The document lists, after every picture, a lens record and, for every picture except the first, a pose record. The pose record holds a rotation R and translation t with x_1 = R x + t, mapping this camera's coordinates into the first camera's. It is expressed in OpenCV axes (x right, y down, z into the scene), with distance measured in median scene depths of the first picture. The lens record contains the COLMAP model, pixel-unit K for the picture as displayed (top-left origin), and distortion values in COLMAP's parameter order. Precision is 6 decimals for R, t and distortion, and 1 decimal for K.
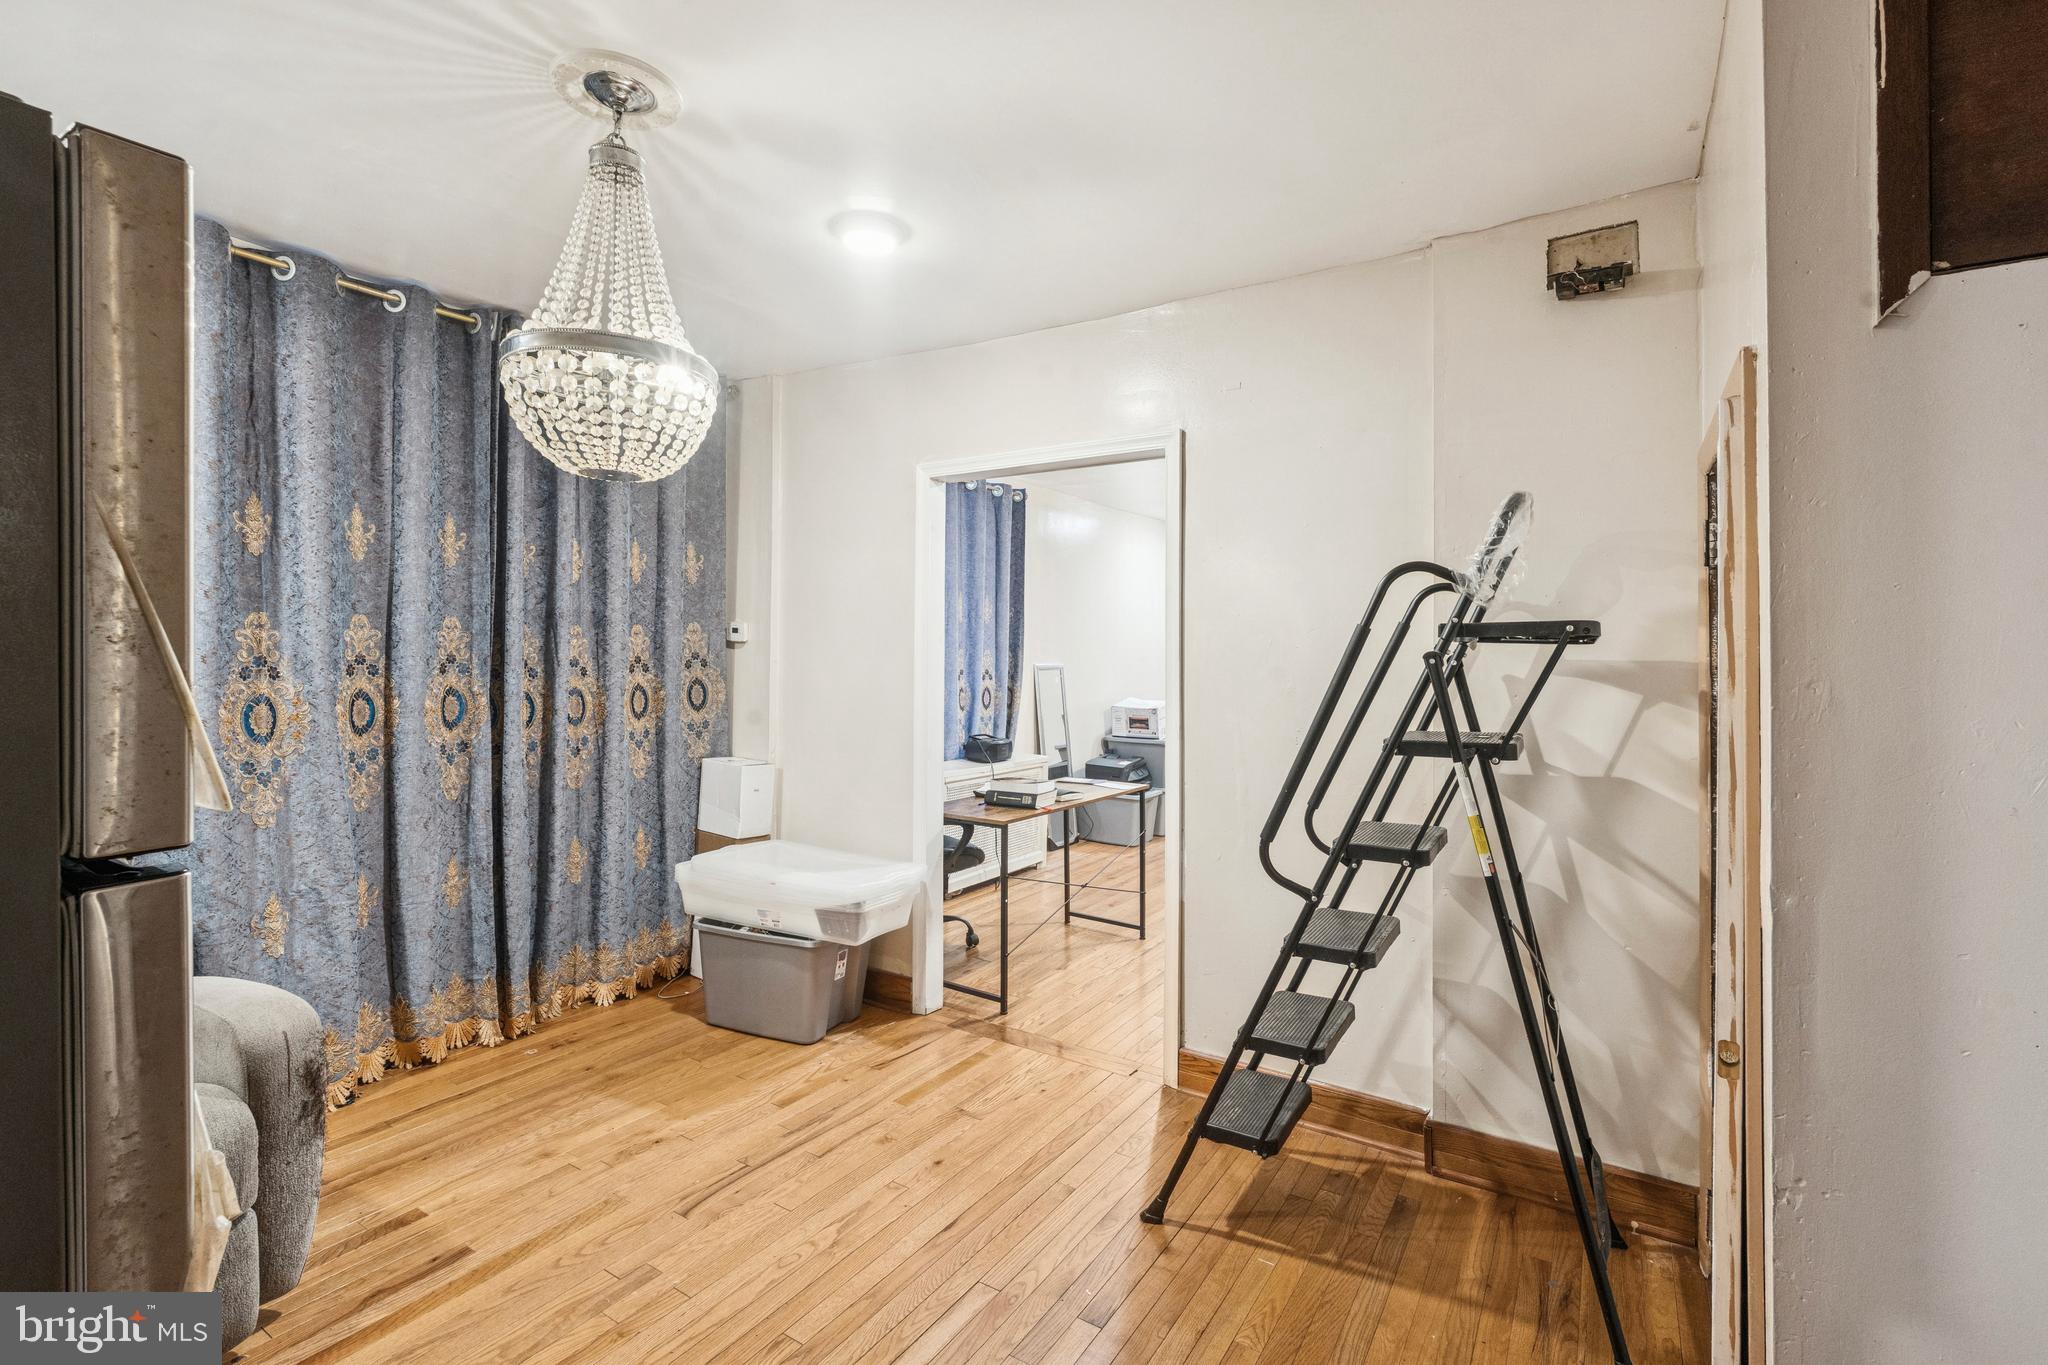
lens RADIAL K [[903.1, 0, 1023.9], [0, 903.1, 662.3], [0, 0, 1]] dist [-0.000955, 0.000775]
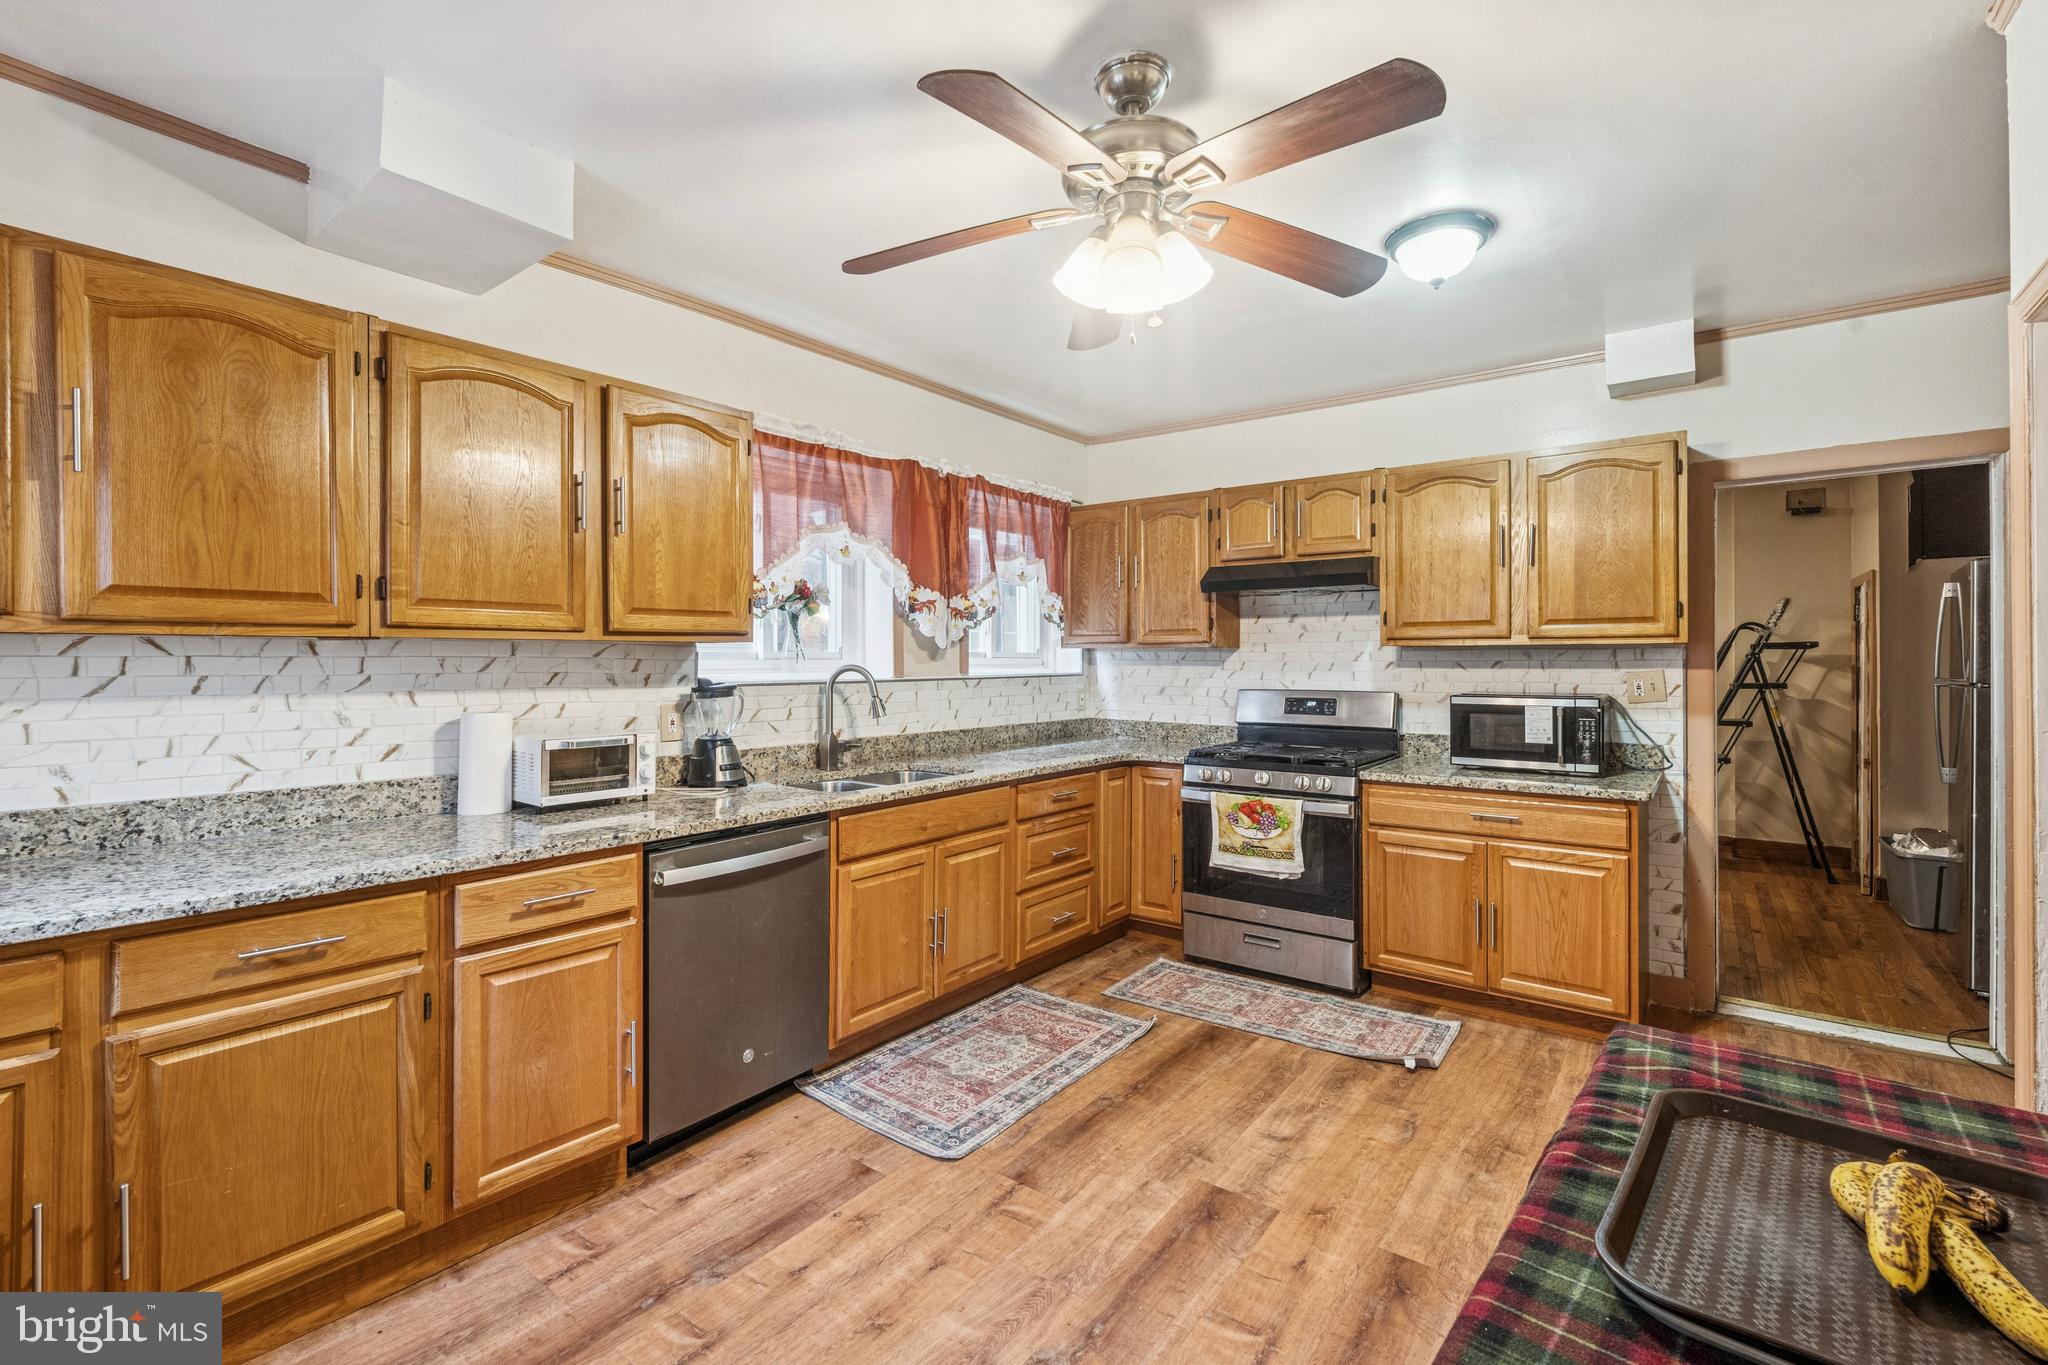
lens RADIAL K [[903.1, 0, 1023.3], [0, 903.1, 667.5], [0, 0, 1]] dist [-0.000955, 0.000775]
pose [[0.997960, -0.008447, -0.063288, -1.508219], [0.009188, 0.999892, 0.011431, -0.016617], [0.063185, -0.011990, 0.997930, -1.801080]]
